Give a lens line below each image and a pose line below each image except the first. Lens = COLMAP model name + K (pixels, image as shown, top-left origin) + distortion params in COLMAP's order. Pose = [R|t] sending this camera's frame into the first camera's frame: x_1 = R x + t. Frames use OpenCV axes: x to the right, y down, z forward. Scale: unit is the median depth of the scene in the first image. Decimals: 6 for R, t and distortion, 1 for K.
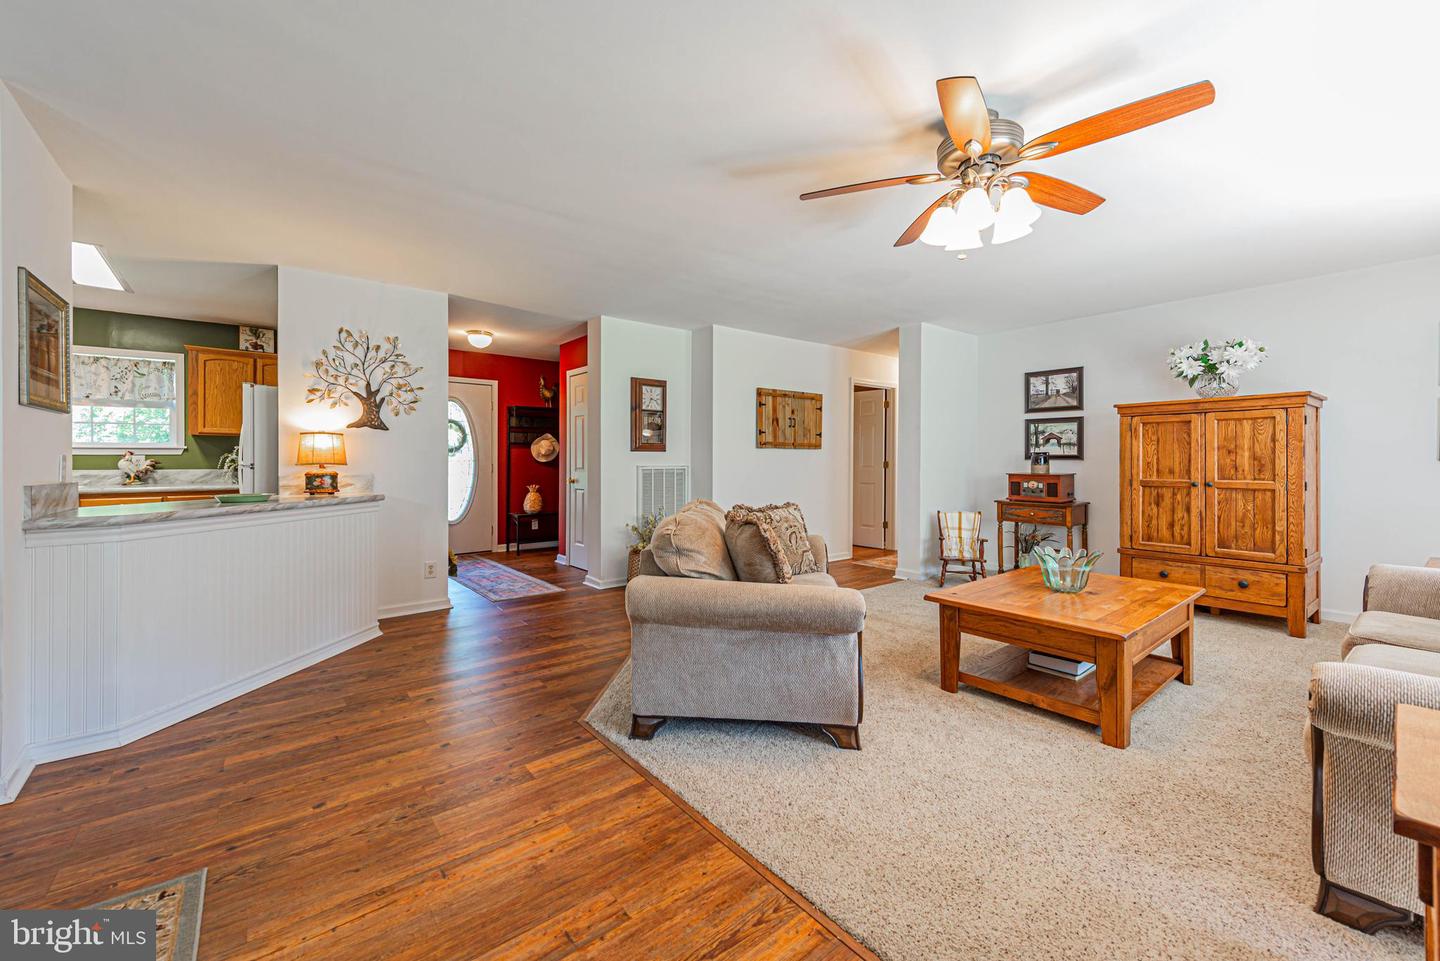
lens RADIAL K [[552.9, 0, 707.2], [0, 552.9, 467.2], [0, 0, 1]] dist [0.014481, -0.000296]
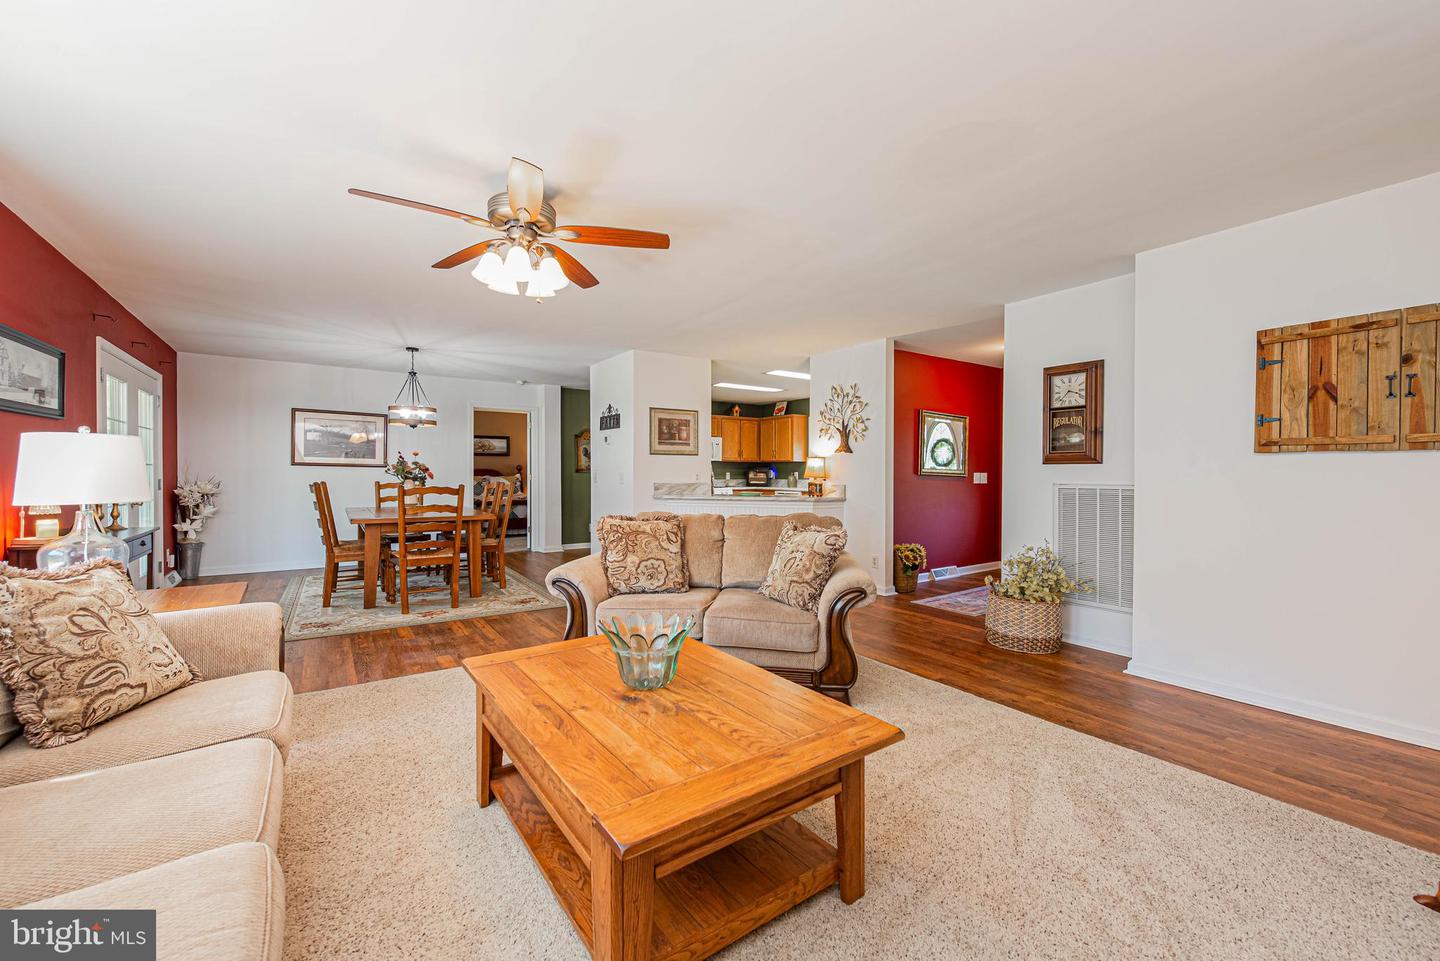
lens RADIAL K [[579.3, 0, 725.7], [0, 579.3, 478.0], [0, 0, 1]] dist [0.003013, -0.000122]
pose [[-0.037909, 0.007552, -0.999253, 0.669325], [-0.016382, 0.999832, 0.008178, -0.008706], [0.999147, 0.016679, -0.037779, 0.574177]]
